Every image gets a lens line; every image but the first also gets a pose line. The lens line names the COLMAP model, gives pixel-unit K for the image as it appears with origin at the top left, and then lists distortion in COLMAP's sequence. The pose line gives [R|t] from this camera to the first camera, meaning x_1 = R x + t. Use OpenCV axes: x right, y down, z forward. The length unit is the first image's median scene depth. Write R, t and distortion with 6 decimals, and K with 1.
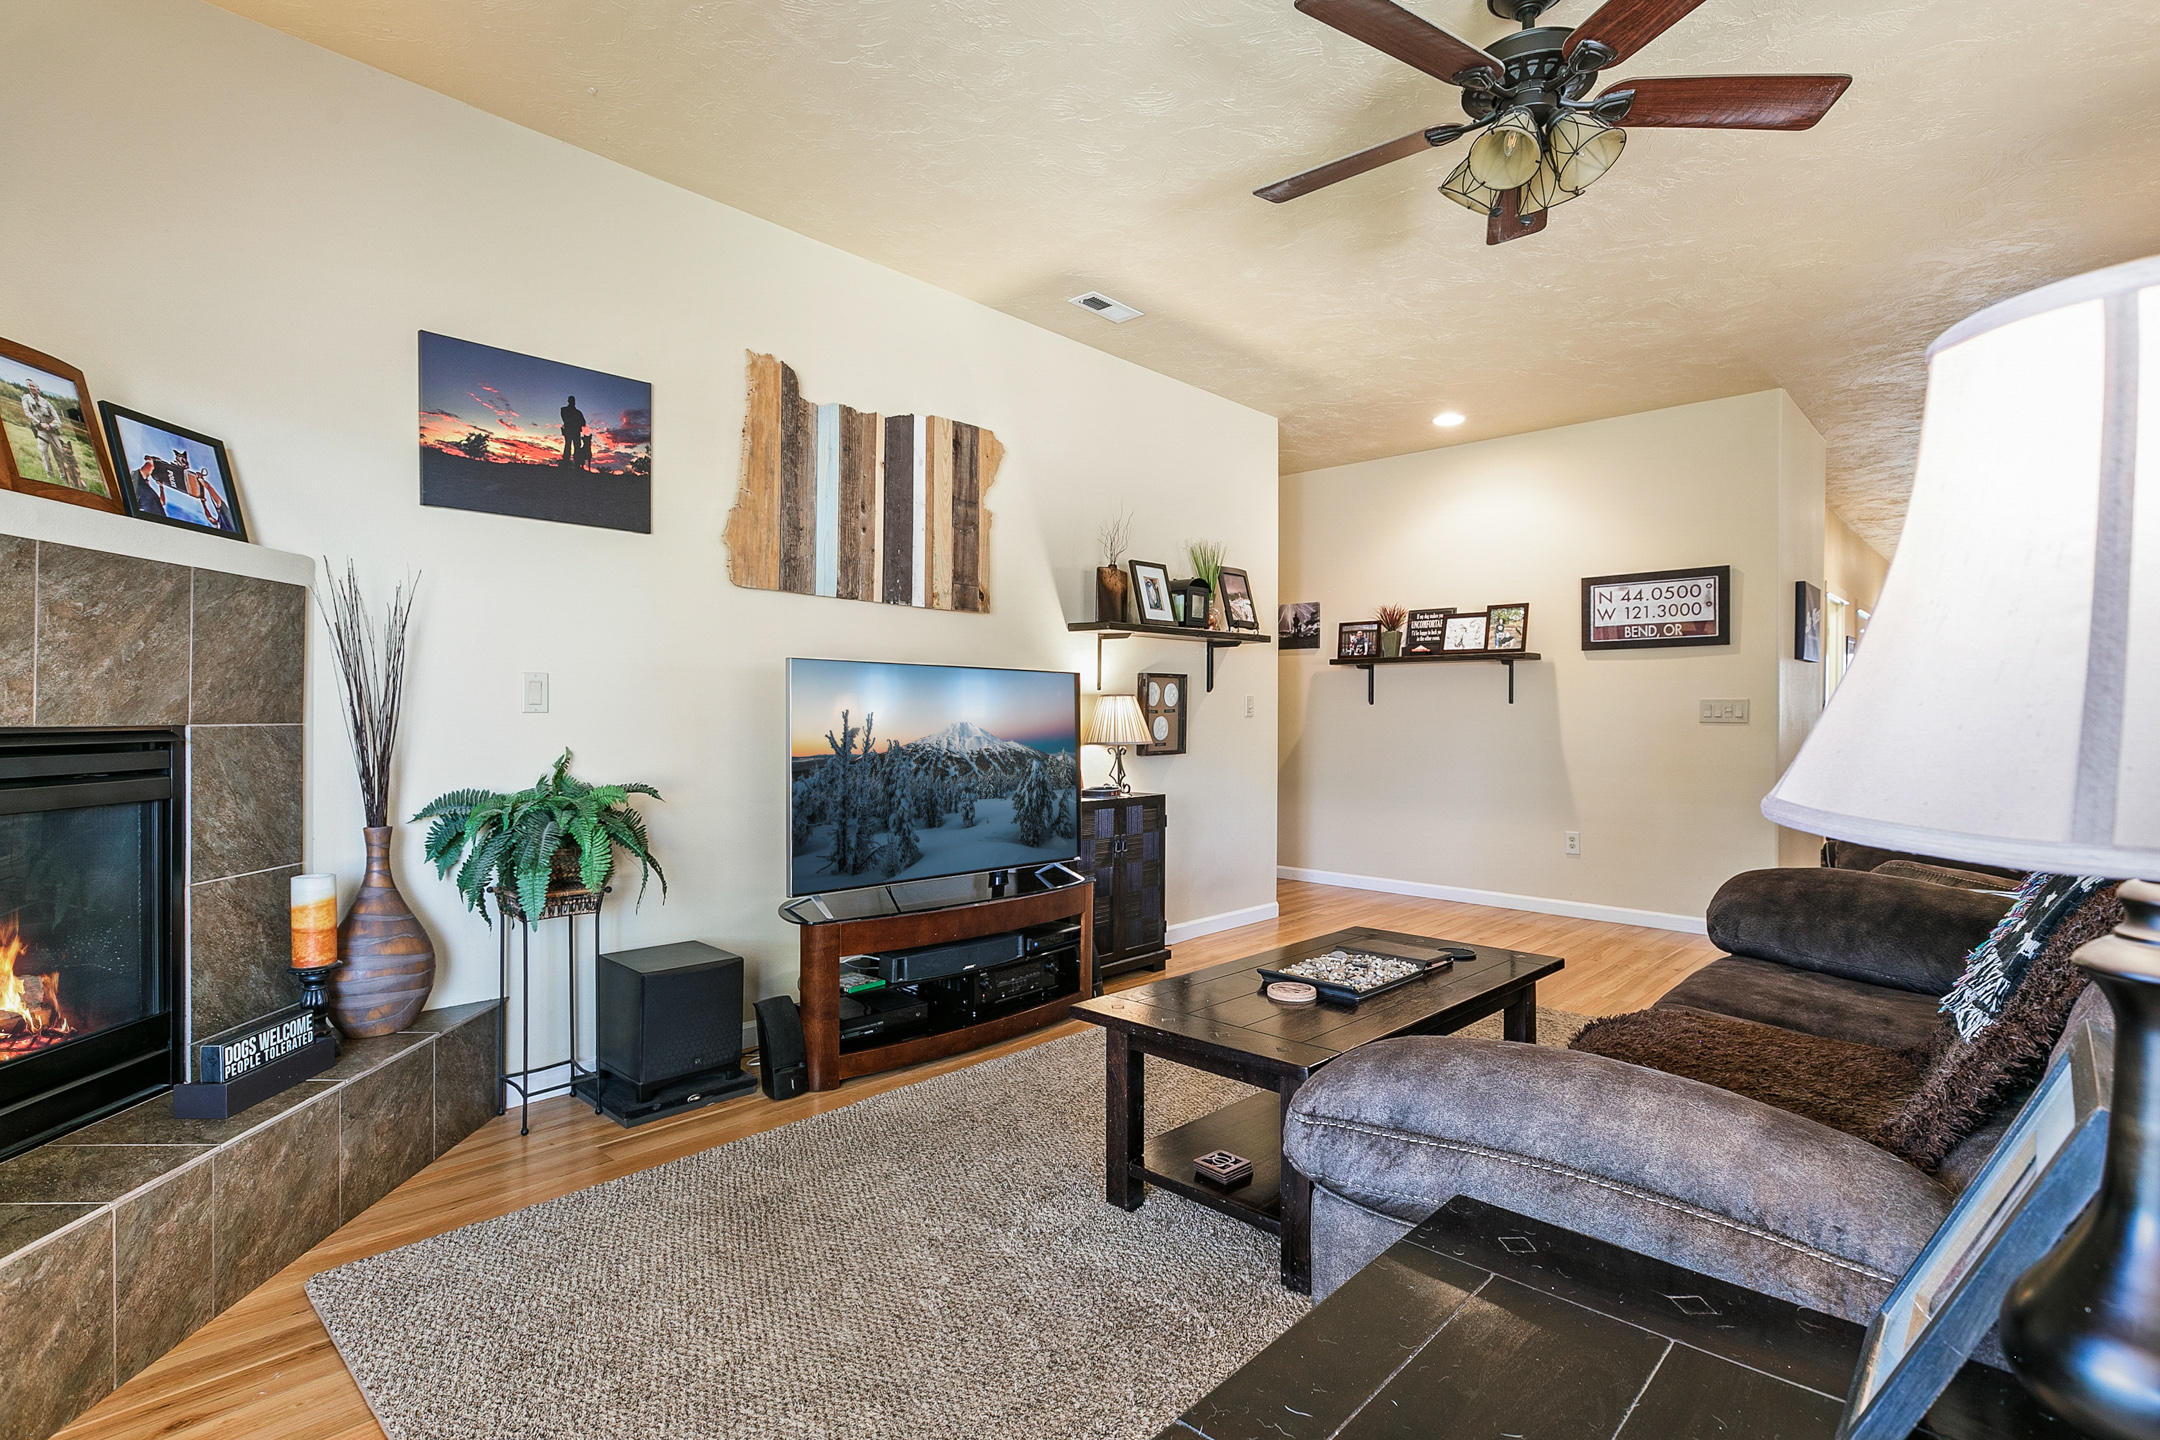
lens RADIAL K [[1038.8, 0, 1069.7], [0, 1038.8, 713.2], [0, 0, 1]] dist [-0.003753, 0.000790]
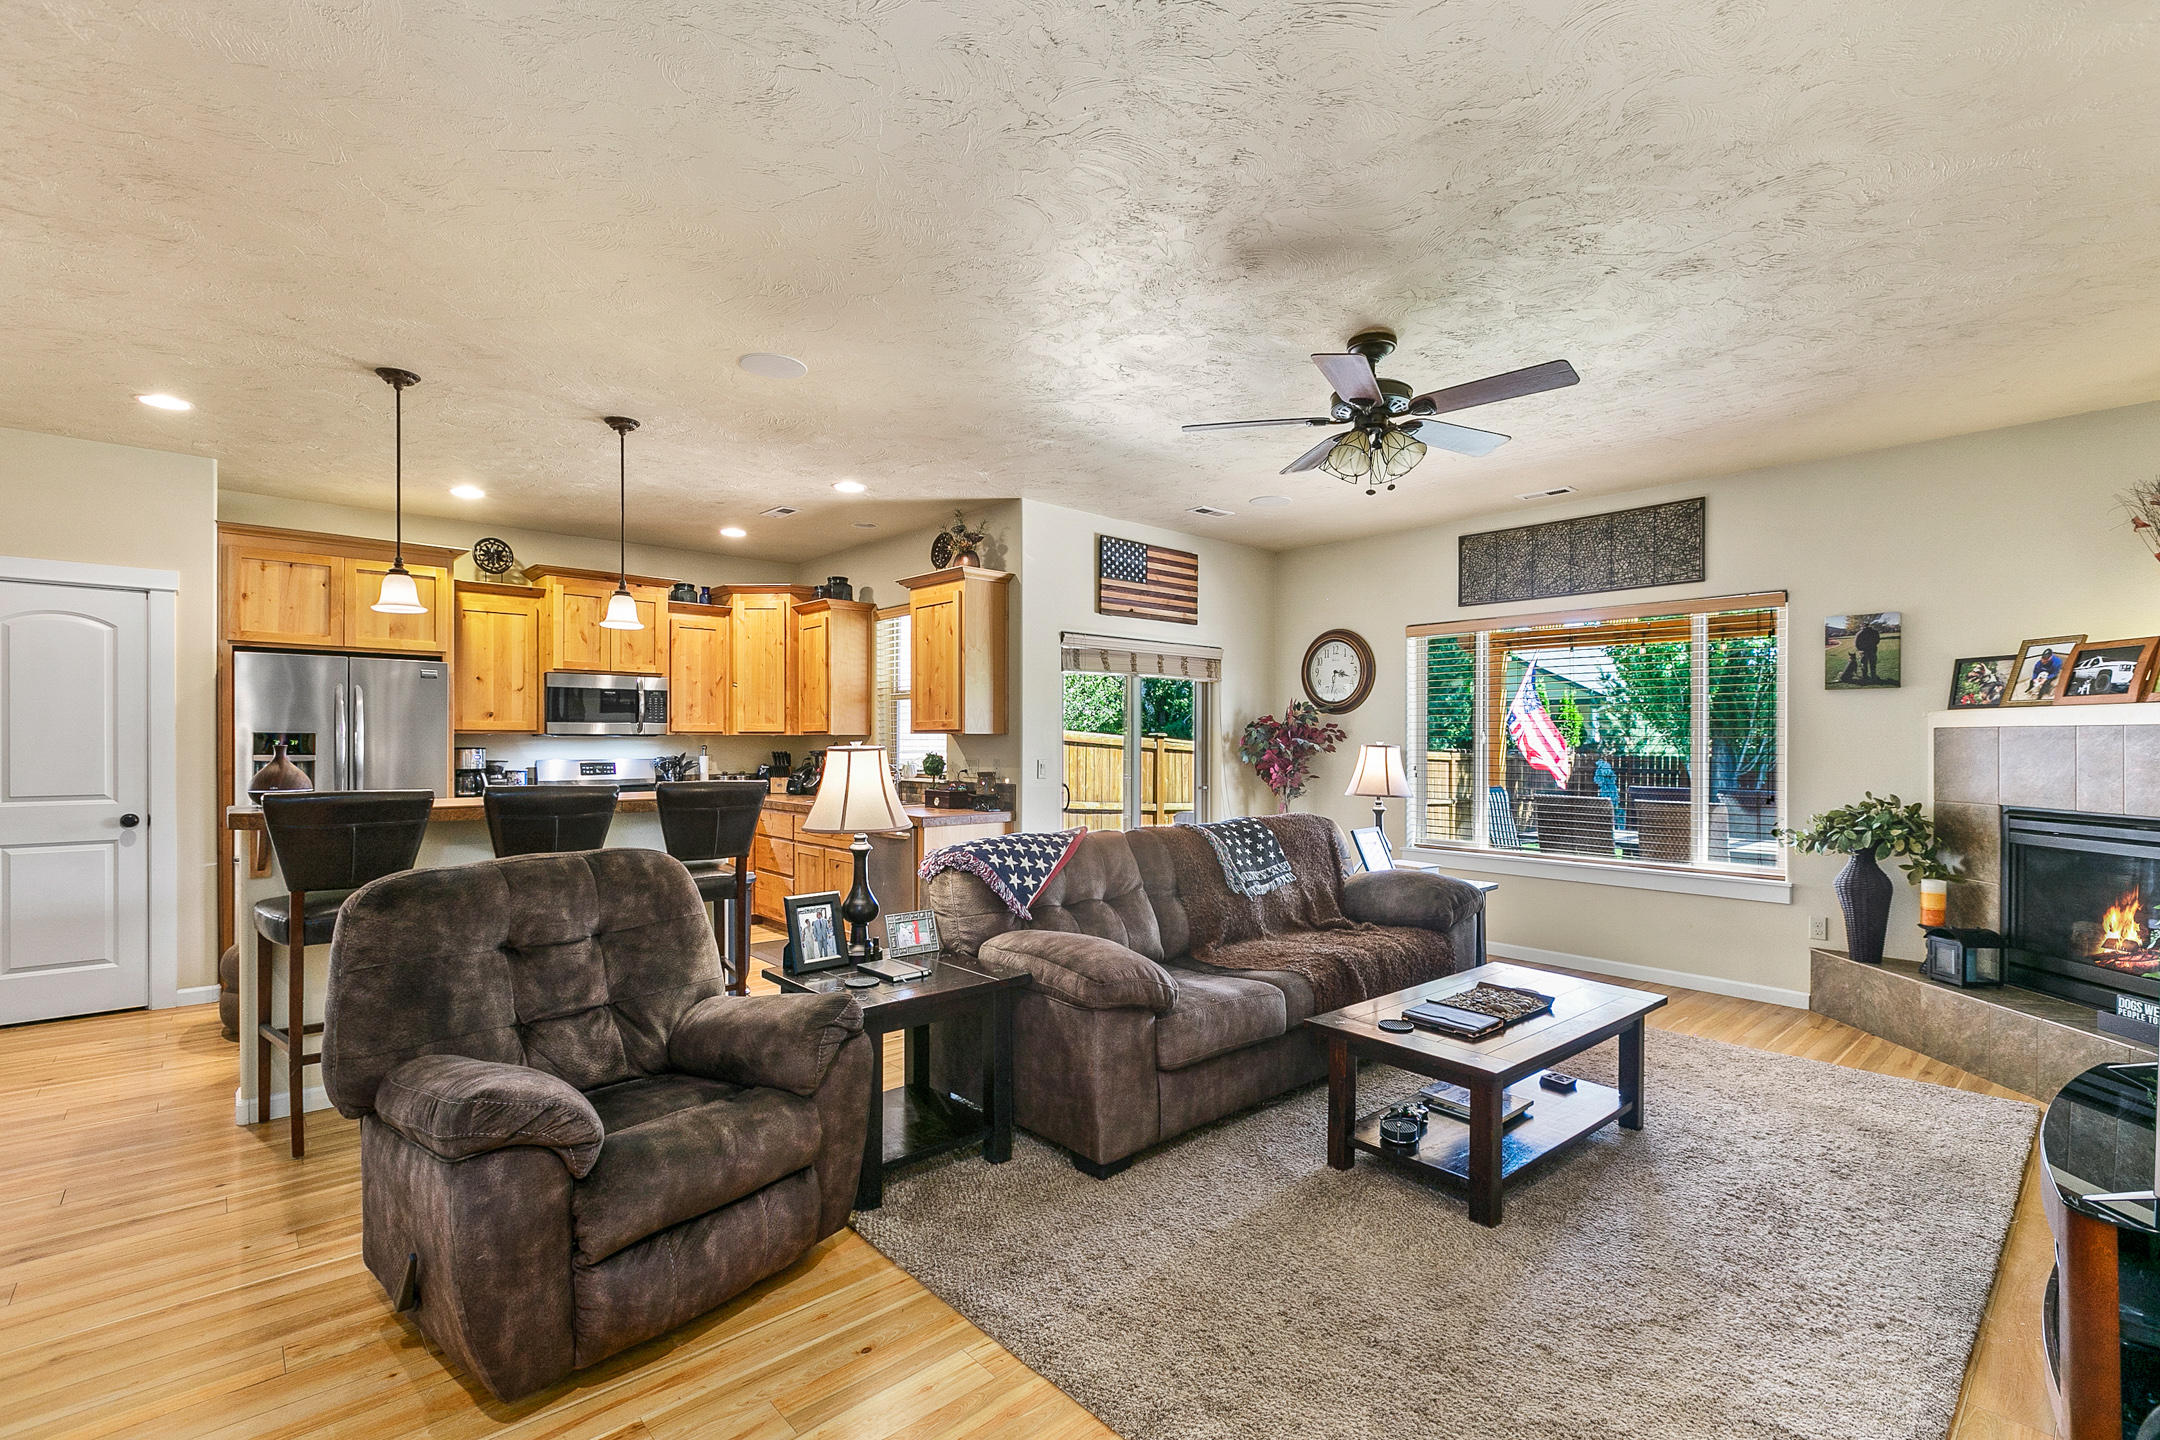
lens RADIAL K [[959.0, 0, 1081.1], [0, 959.0, 740.7], [0, 0, 1]] dist [0.002294, 0.000348]
pose [[-0.997896, -0.011482, 0.063817, 0.542389], [-0.011456, 0.999934, 0.000764, -0.063136], [-0.063821, 0.000032, -0.997961, 1.712263]]
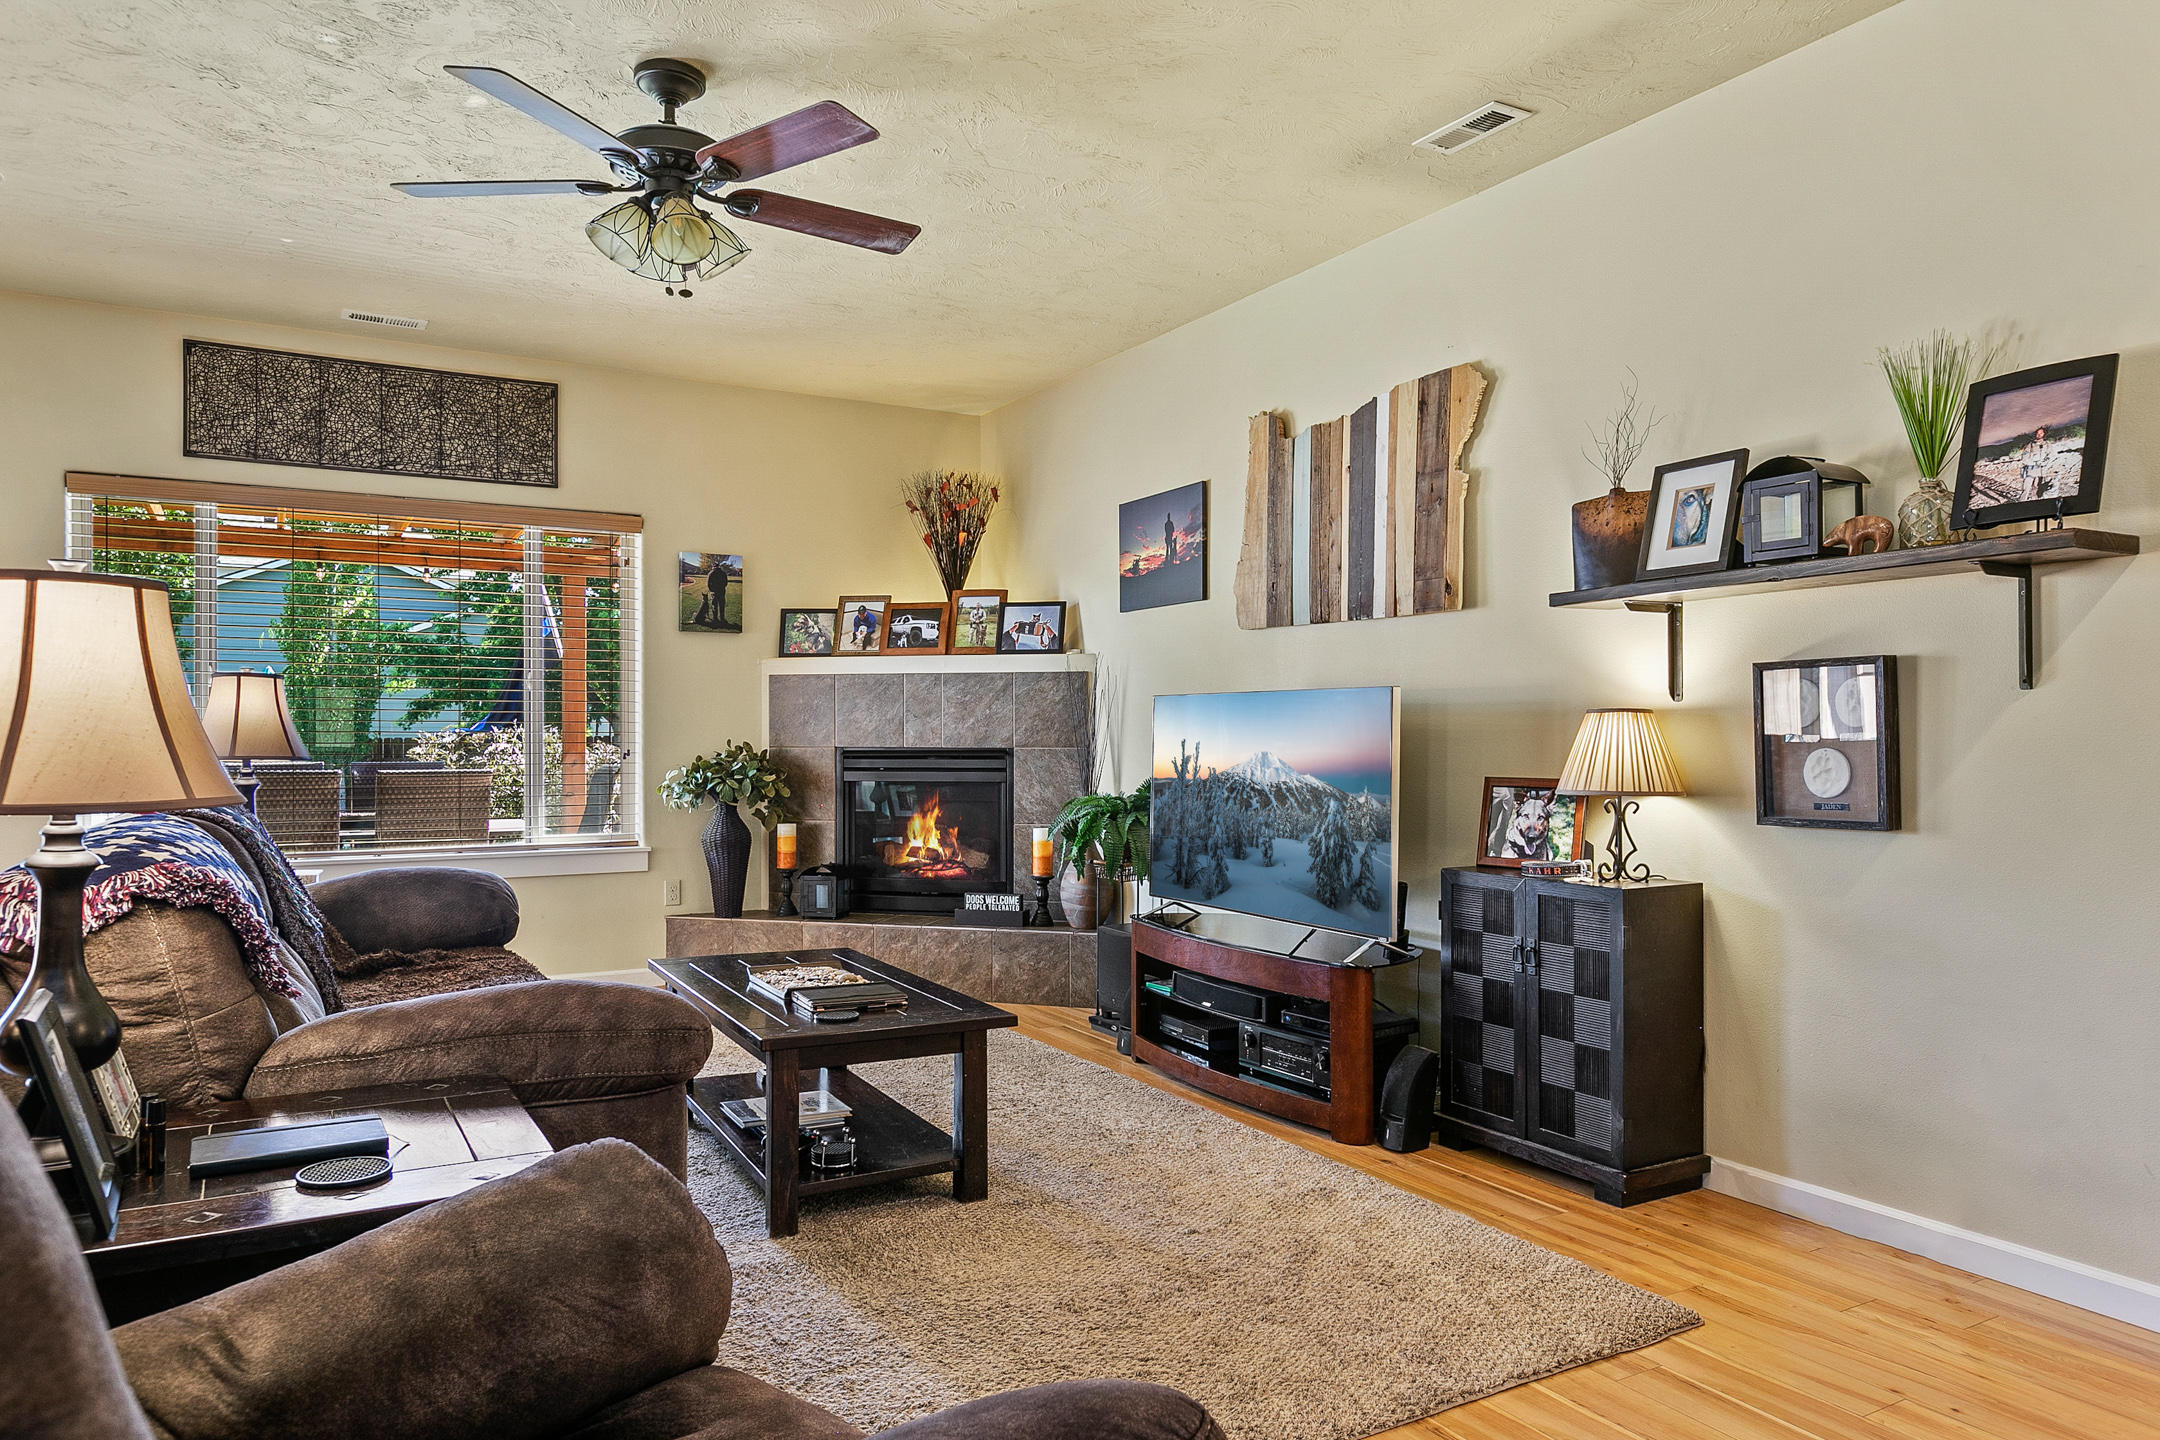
lens RADIAL K [[1377.2, 0, 1073.9], [0, 1377.2, 735.3], [0, 0, 1]] dist [0.001087, -0.001228]
pose [[-0.279473, -0.008349, -0.960117, 1.183304], [-0.003124, 0.999965, -0.007786, 0.005014], [0.960148, 0.000823, -0.279489, 1.250441]]
